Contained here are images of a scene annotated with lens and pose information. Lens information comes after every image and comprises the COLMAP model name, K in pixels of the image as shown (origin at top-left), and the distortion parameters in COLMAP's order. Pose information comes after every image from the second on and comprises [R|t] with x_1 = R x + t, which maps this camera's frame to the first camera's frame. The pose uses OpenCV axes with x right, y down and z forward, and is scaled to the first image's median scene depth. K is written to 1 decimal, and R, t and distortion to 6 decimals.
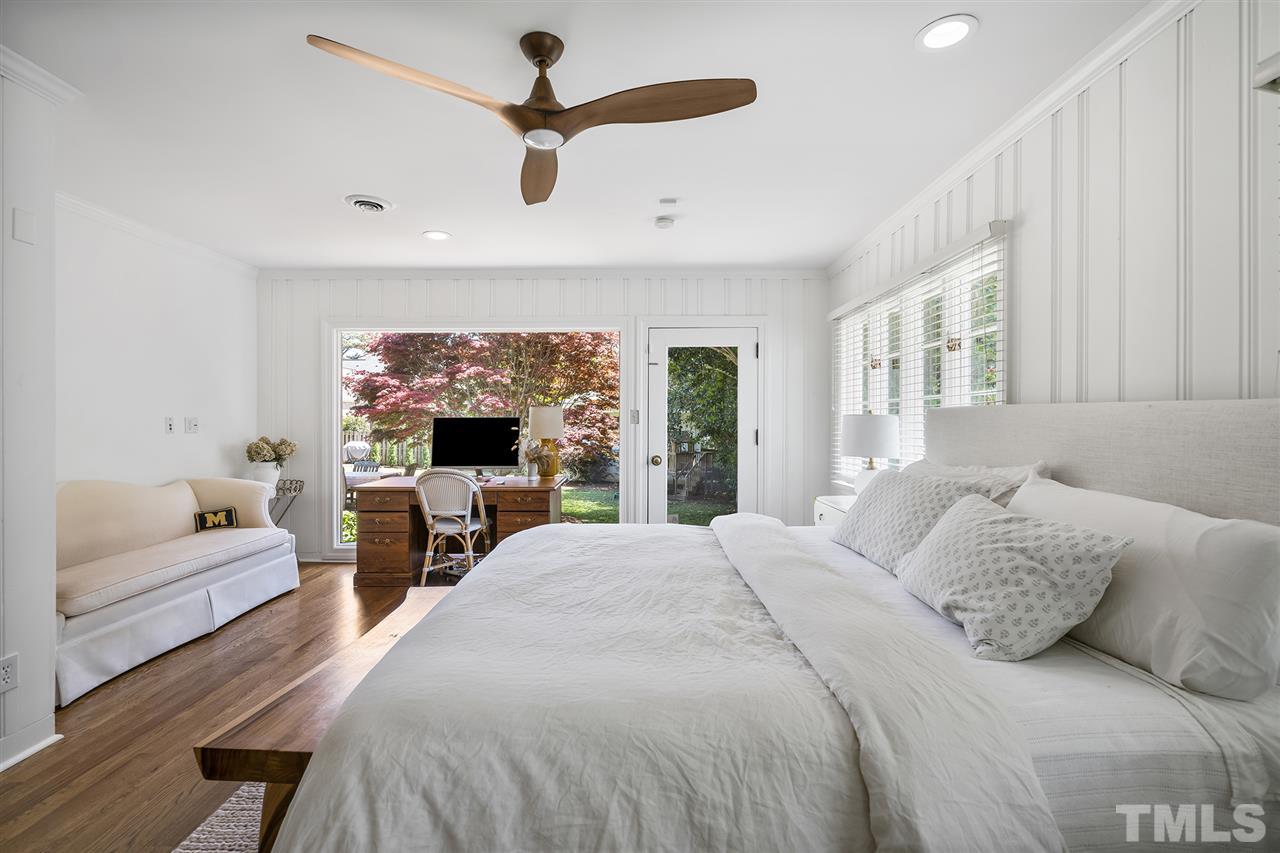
lens RADIAL K [[581.6, 0, 639.9], [0, 581.6, 424.0], [0, 0, 1]] dist [-0.002442, 0.003201]
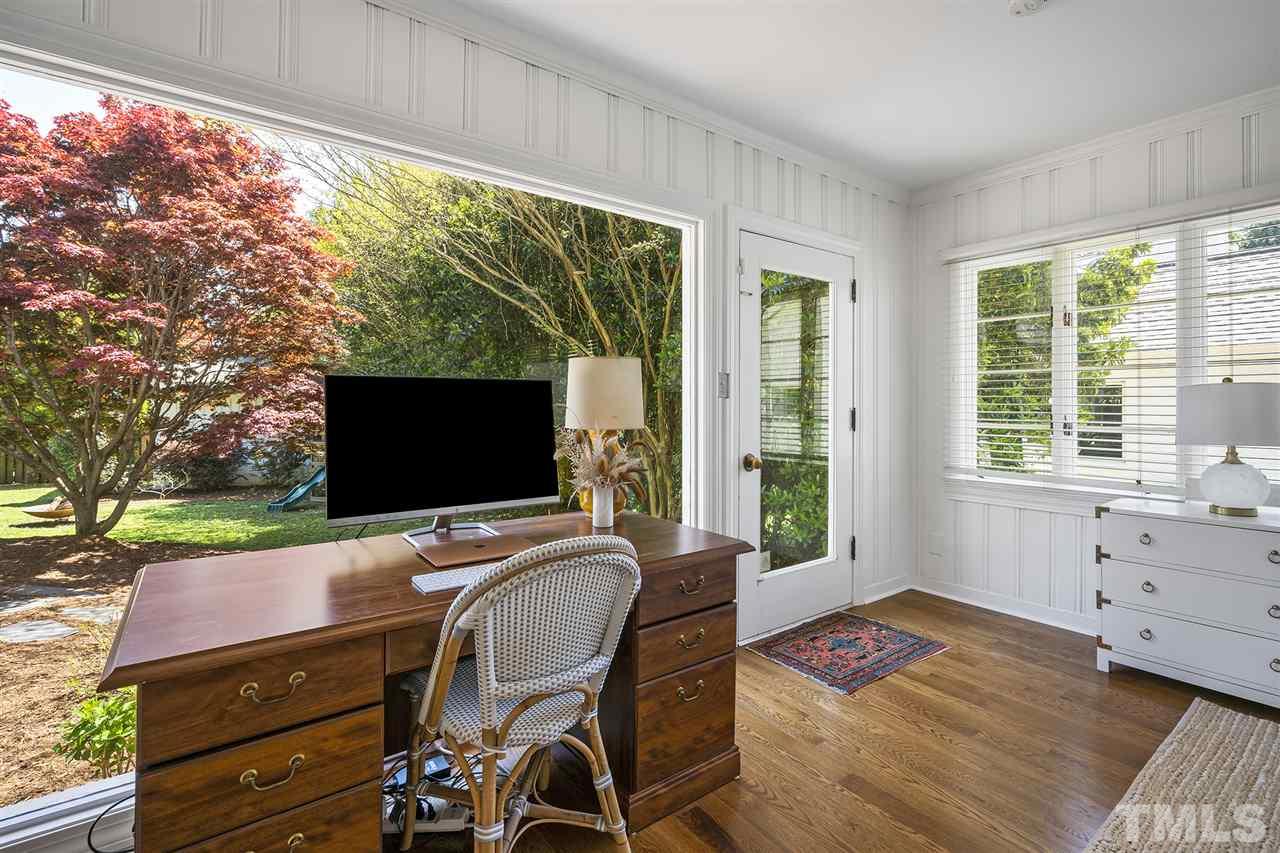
lens RADIAL K [[581.6, 0, 622.8], [0, 581.6, 399.1], [0, 0, 1]] dist [-0.002442, 0.003201]
pose [[0.797144, 0.004279, 0.603774, -0.417660], [0.001556, 0.999957, -0.009142, 0.005670], [-0.603787, 0.008227, 0.797103, 0.617944]]
